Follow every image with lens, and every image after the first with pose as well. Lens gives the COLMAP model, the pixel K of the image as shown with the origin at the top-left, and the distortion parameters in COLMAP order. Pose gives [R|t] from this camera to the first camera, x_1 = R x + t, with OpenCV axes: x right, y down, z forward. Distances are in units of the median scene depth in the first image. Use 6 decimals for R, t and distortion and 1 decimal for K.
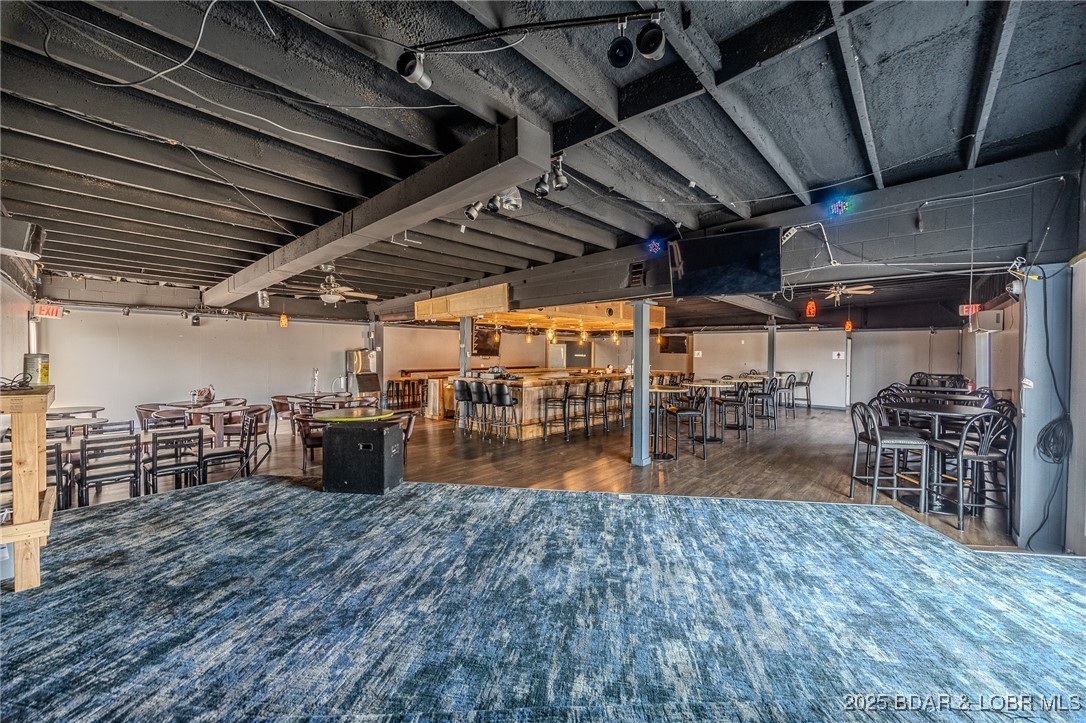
lens RADIAL K [[413.5, 0, 544.7], [0, 413.5, 359.5], [0, 0, 1]] dist [-0.000928, -0.000302]
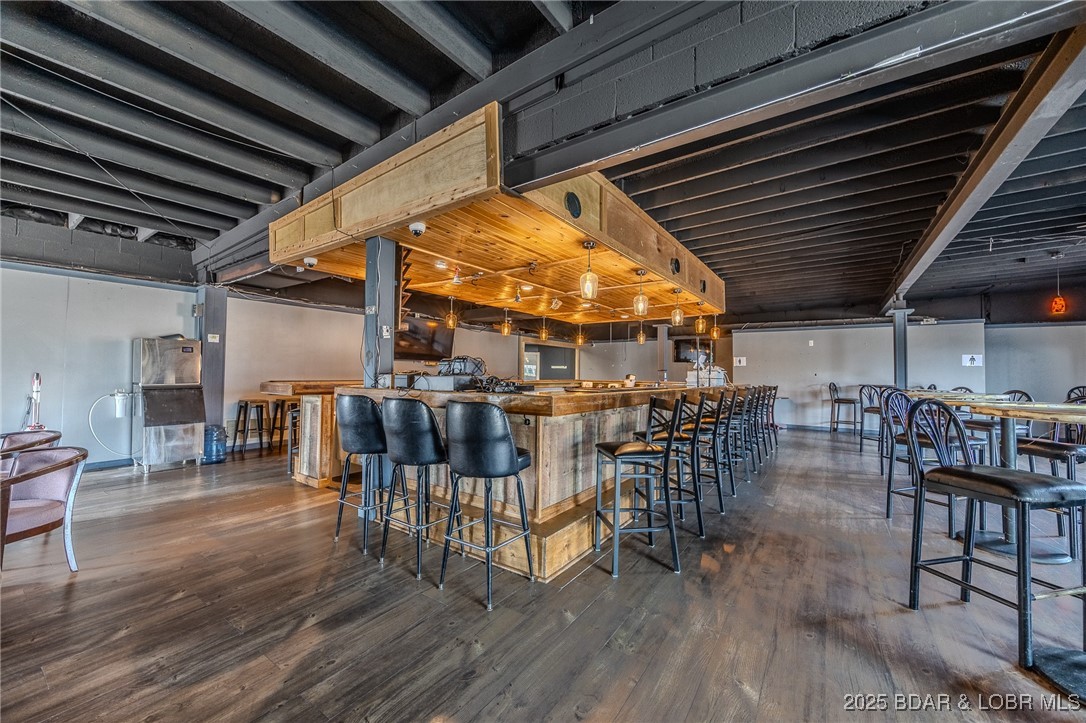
lens RADIAL K [[413.5, 0, 544.7], [0, 413.5, 359.5], [0, 0, 1]] dist [-0.000928, -0.000302]
pose [[0.991975, 0.005118, 0.126329, -0.088266], [0.001532, 0.998621, -0.052484, 0.038176], [-0.126423, 0.052256, 0.990599, 0.625243]]
